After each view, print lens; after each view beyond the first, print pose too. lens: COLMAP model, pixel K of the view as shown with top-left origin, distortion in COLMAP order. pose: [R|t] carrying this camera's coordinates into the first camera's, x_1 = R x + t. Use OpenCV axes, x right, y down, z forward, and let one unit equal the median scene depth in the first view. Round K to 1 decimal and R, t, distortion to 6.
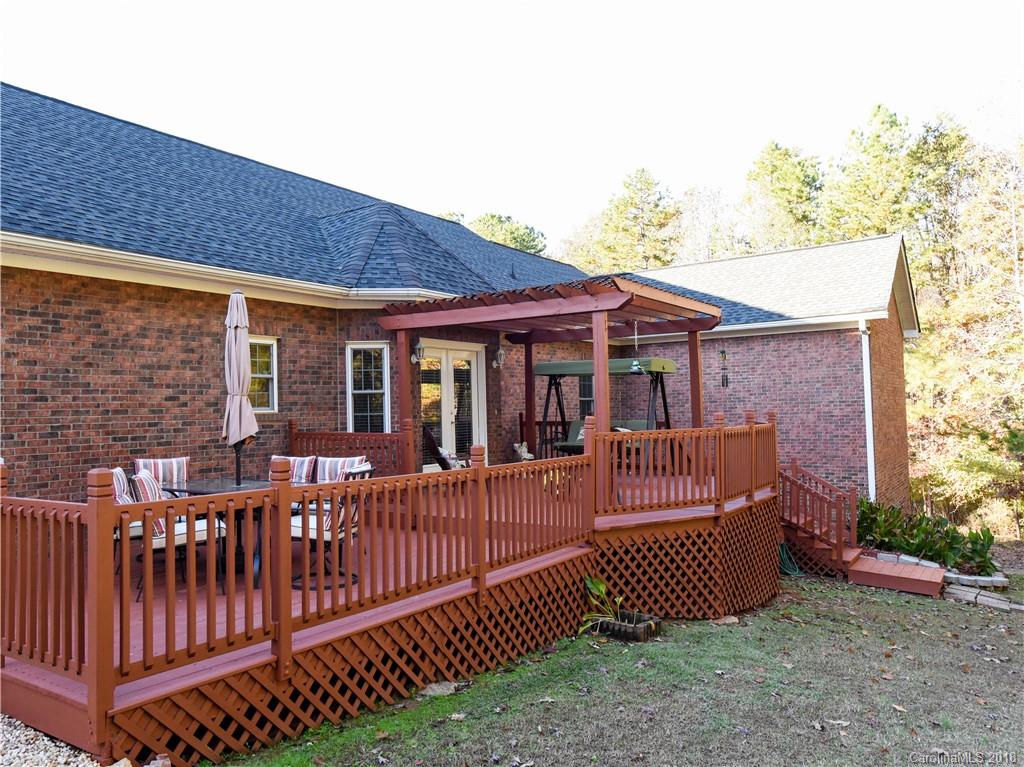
lens RADIAL K [[752.8, 0, 467.7], [0, 752.8, 382.6], [0, 0, 1]] dist [0.002006, 0.002009]
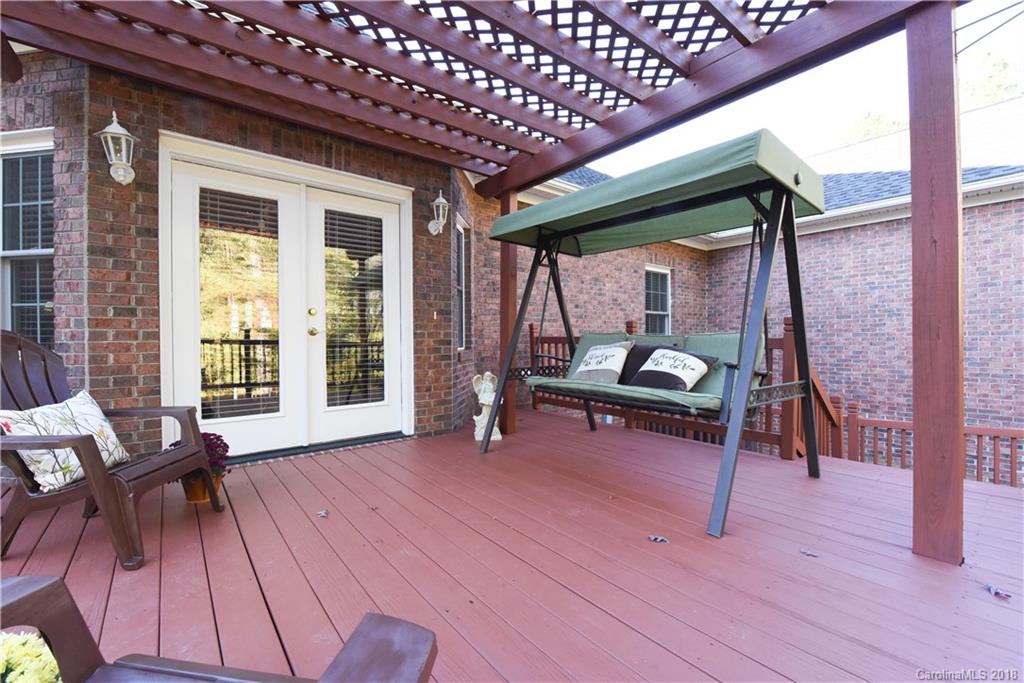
lens RADIAL K [[434.6, 0, 512.0], [0, 434.6, 341.5], [0, 0, 1]] dist [-0.010485, -0.000134]
pose [[0.967865, 0.018448, -0.250792, 0.134015], [-0.006449, 0.998798, 0.048585, 0.033210], [0.251387, -0.045407, 0.966821, 0.560225]]
